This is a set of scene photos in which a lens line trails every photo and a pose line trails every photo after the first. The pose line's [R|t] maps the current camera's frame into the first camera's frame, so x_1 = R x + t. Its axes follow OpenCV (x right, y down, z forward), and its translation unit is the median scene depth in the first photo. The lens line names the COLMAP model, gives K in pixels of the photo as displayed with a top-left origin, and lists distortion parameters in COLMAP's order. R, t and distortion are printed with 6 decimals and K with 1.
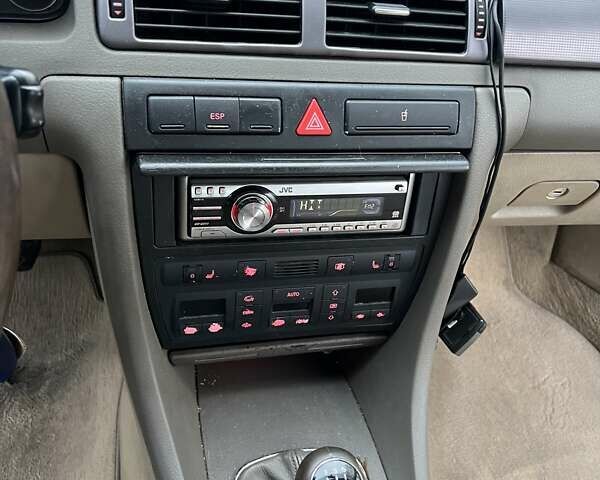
lens RADIAL K [[617.6, 0, 300.0], [0, 617.6, 240.0], [0, 0, 1]] dist [0.125667, -0.252299]
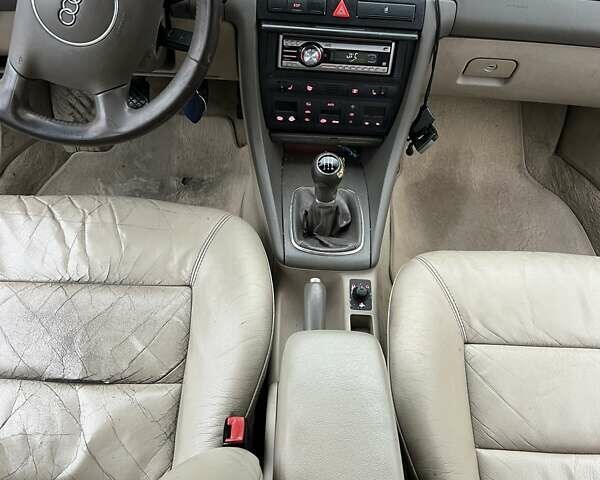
lens RADIAL K [[617.6, 0, 300.0], [0, 617.6, 240.0], [0, 0, 1]] dist [0.125667, -0.252299]
pose [[0.973429, 0.110072, -0.200797, 0.349810], [-0.096870, 0.992508, 0.074460, 0.389694], [0.207488, -0.053030, 0.976799, -1.025971]]
